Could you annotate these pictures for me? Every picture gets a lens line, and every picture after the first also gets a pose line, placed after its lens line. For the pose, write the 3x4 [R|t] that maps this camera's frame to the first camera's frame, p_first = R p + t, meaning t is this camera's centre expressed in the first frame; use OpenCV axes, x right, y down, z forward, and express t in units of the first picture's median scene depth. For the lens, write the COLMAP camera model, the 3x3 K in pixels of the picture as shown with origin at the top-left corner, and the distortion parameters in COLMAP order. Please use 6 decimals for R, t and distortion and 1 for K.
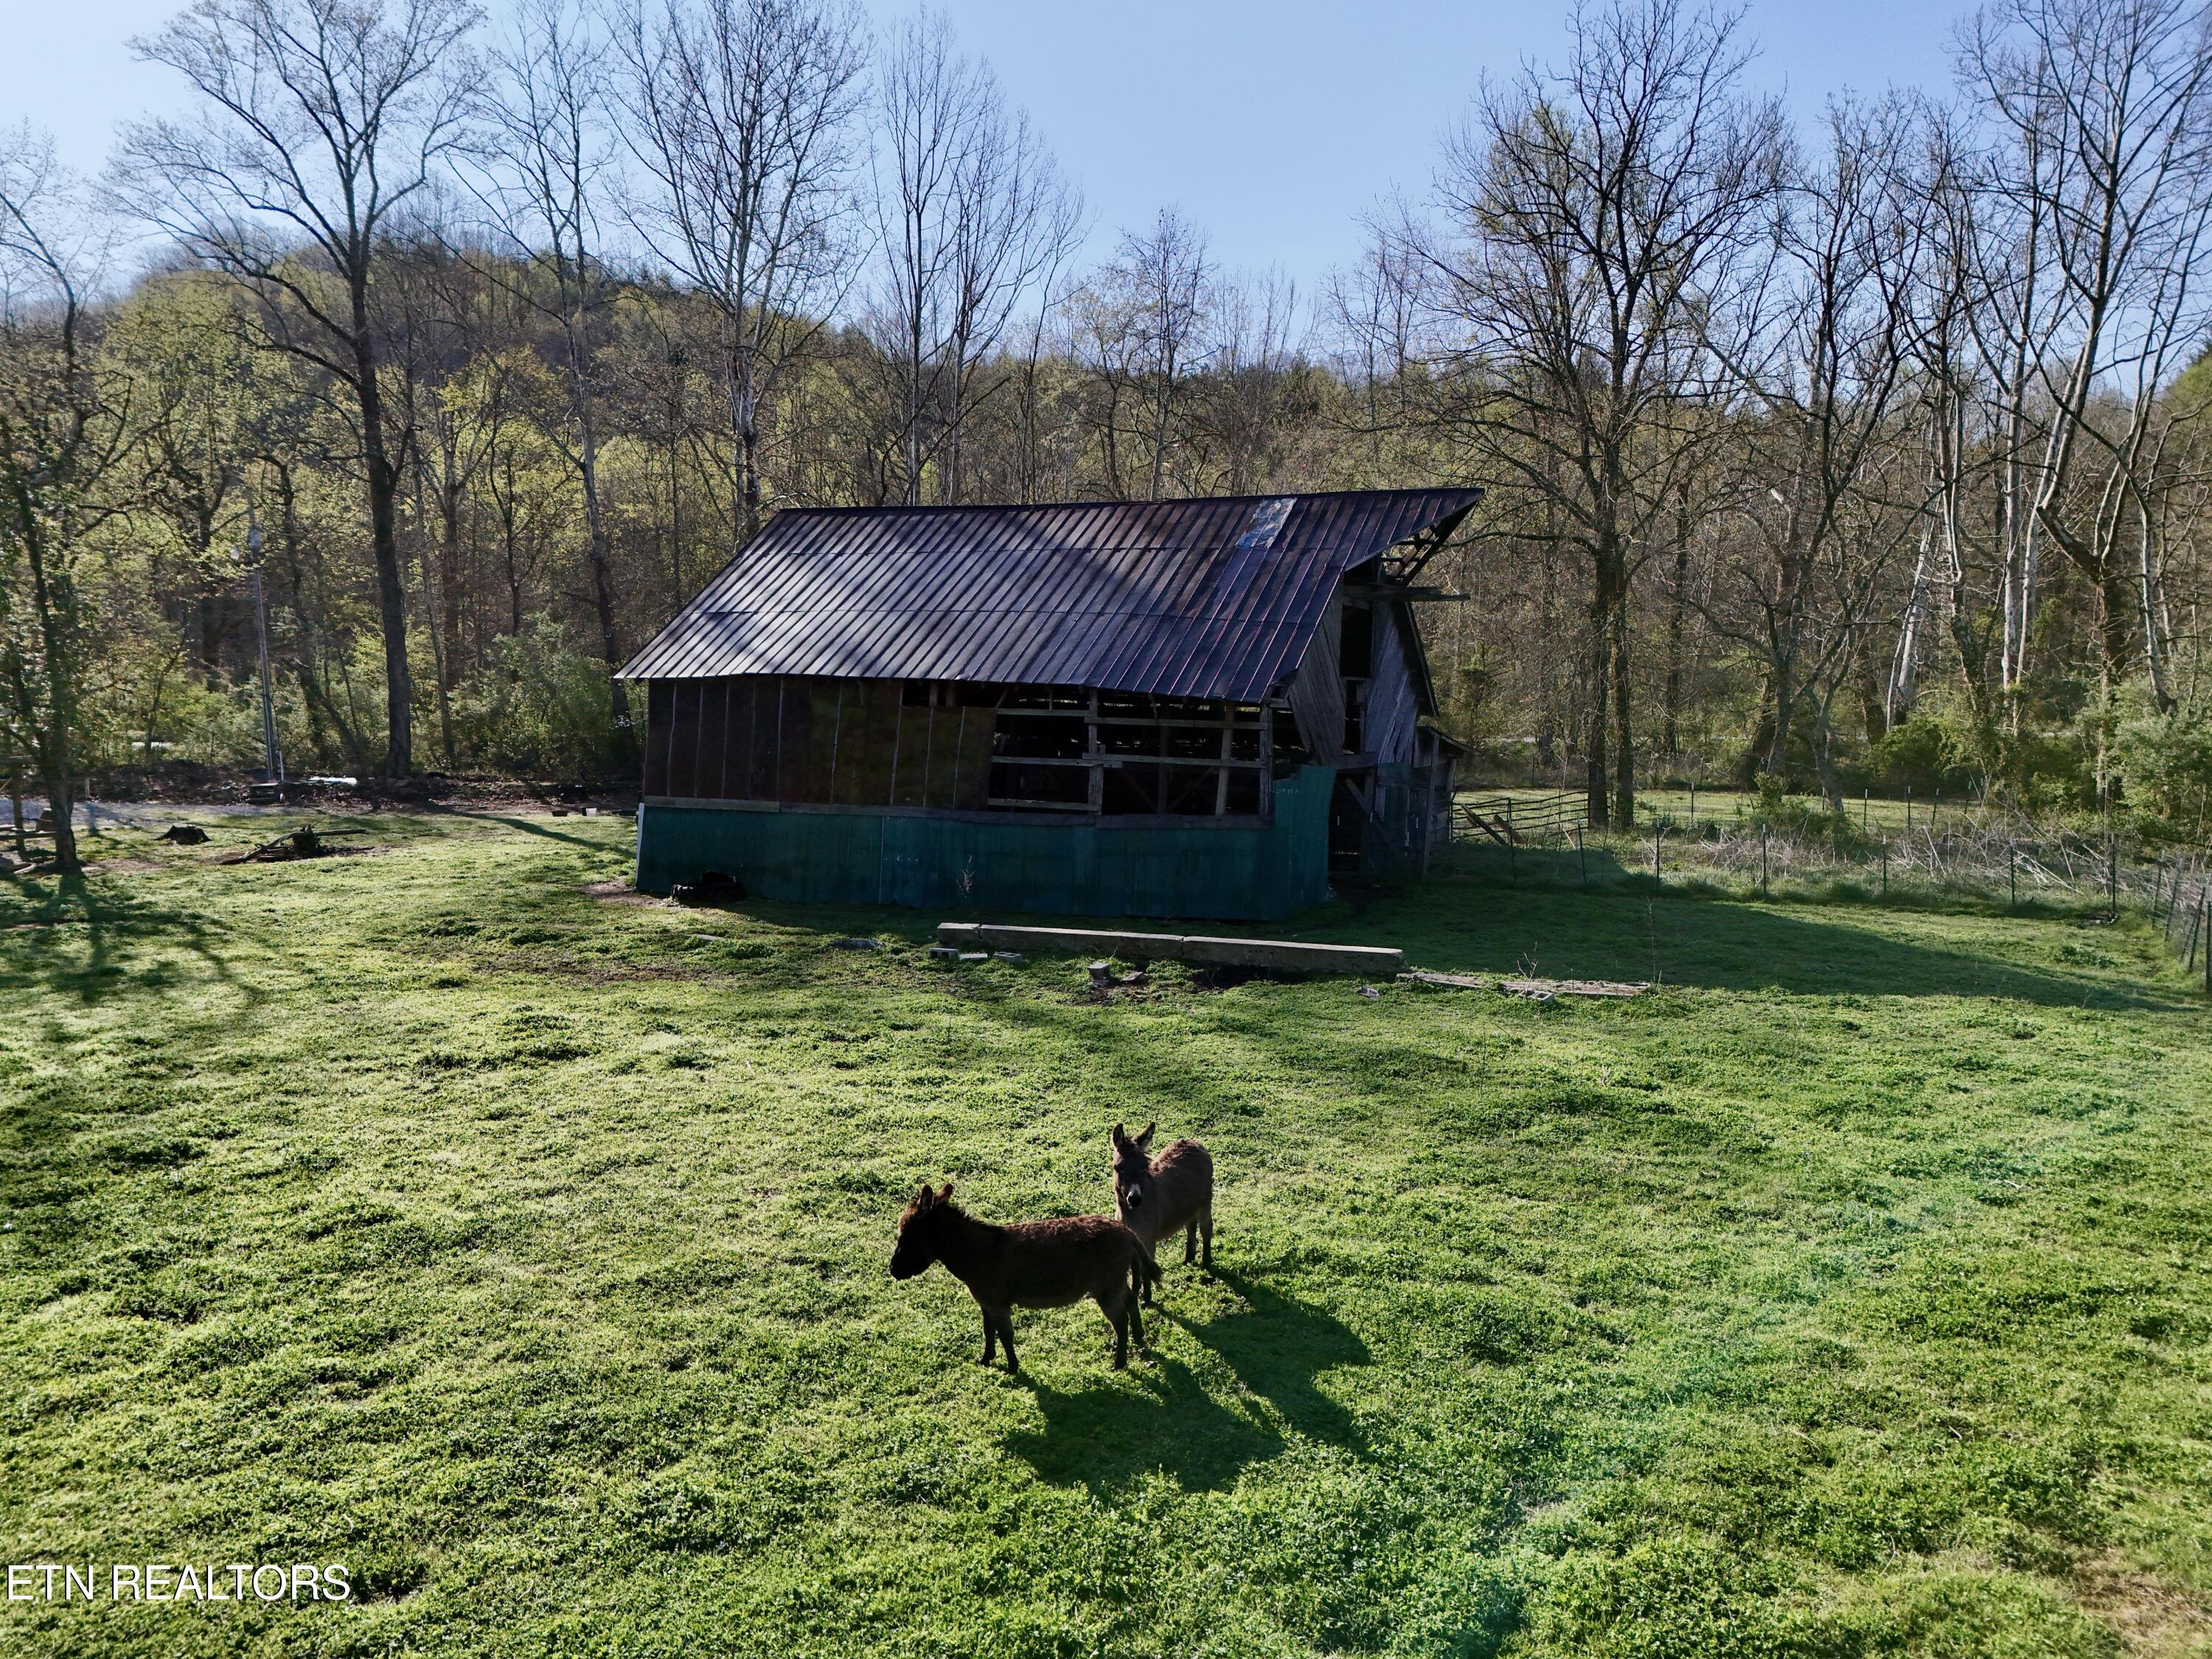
lens RADIAL K [[1647.9, 0, 1107.6], [0, 1647.9, 832.3], [0, 0, 1]] dist [0.078830, -0.071252]
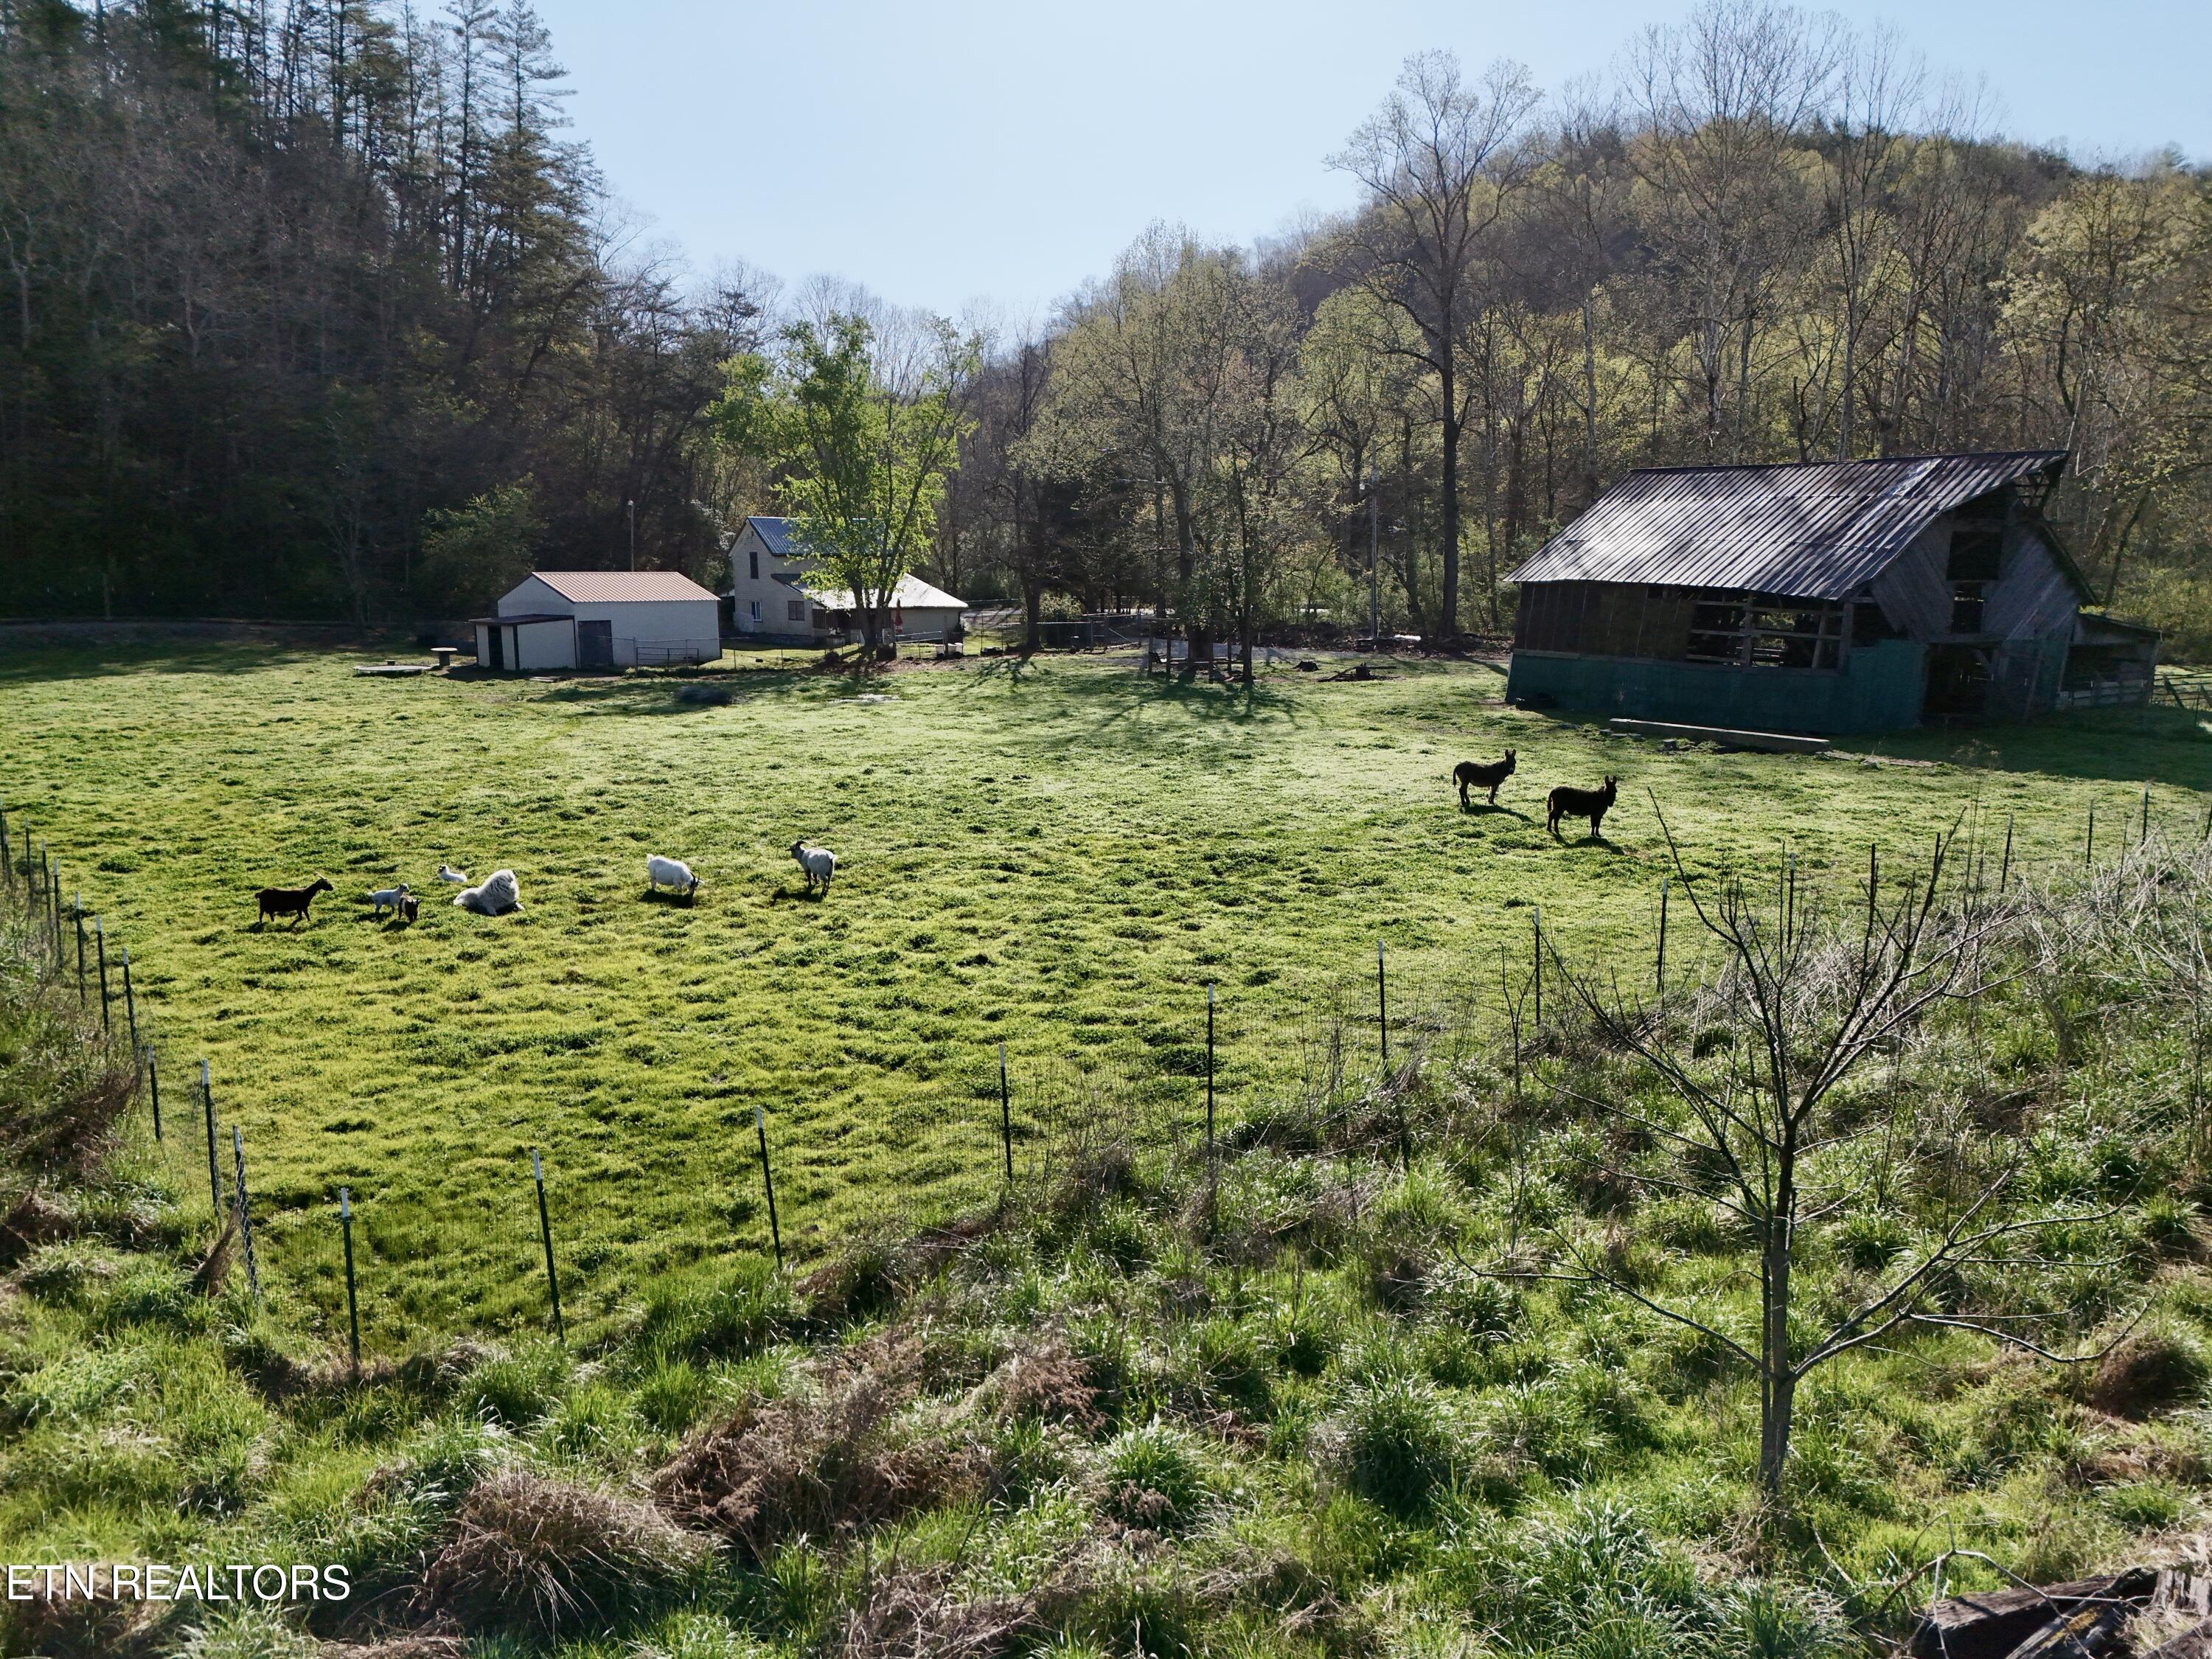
lens RADIAL K [[1647.9, 0, 1104.7], [0, 1647.9, 829.0], [0, 0, 1]] dist [0.078830, -0.071252]
pose [[0.787500, 0.096353, -0.608736, 0.401228], [-0.047215, 0.994233, 0.096290, 0.016370], [0.614503, -0.047087, 0.787508, -0.571605]]
